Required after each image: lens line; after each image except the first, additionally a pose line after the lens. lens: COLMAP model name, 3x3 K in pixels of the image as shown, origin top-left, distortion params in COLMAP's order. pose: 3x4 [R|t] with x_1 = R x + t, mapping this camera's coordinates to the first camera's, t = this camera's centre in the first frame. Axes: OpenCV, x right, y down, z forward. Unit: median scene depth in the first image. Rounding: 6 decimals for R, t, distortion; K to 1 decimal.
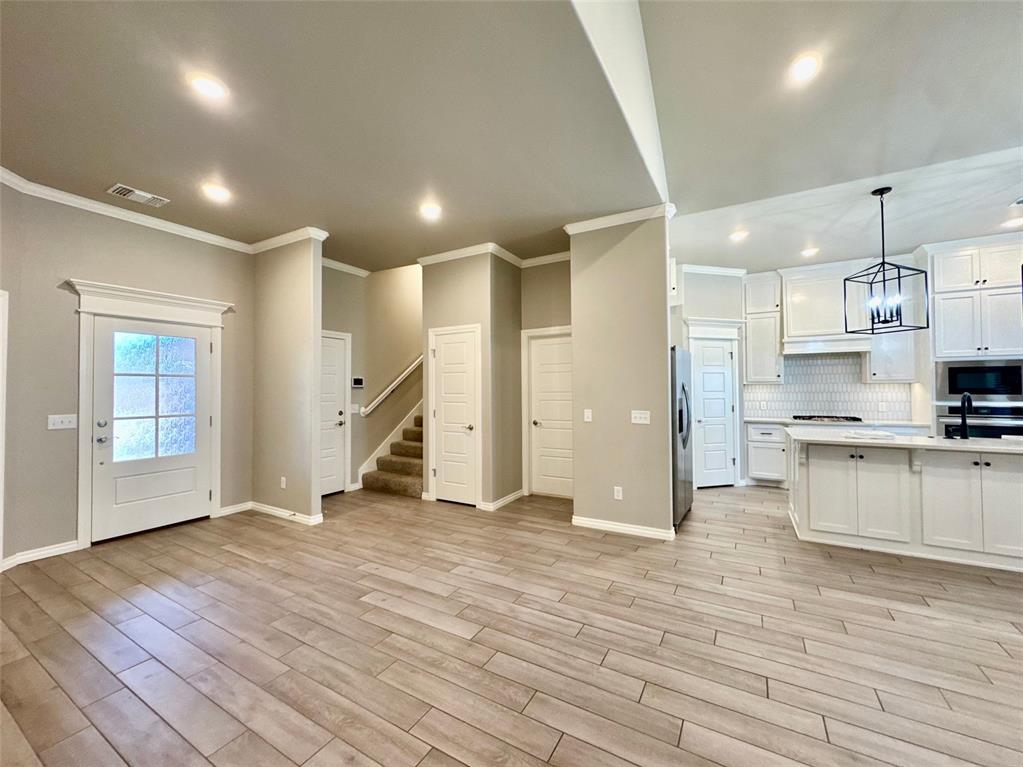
lens RADIAL K [[412.9, 0, 517.7], [0, 412.9, 387.9], [0, 0, 1]] dist [-0.003747, 0.000343]
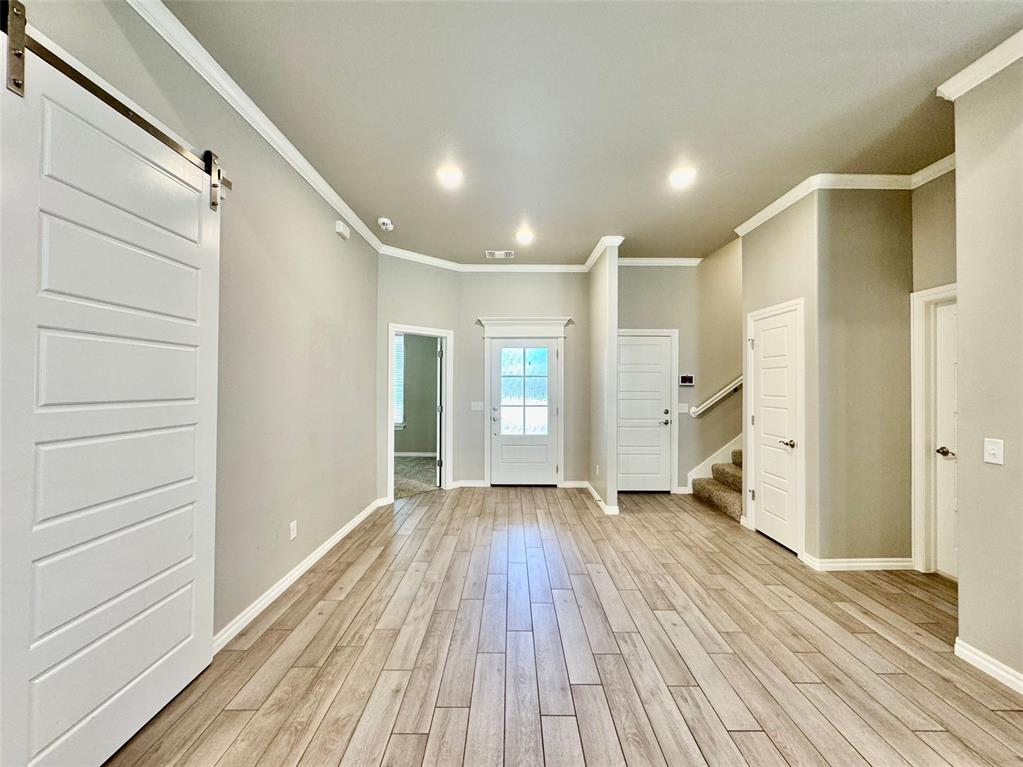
lens RADIAL K [[412.9, 0, 512.4], [0, 412.9, 386.5], [0, 0, 1]] dist [-0.003747, 0.000343]
pose [[0.490270, 0.013418, -0.871467, 0.305388], [-0.002695, 0.999900, 0.013879, -0.014215], [0.871566, -0.004457, 0.490257, 0.251756]]
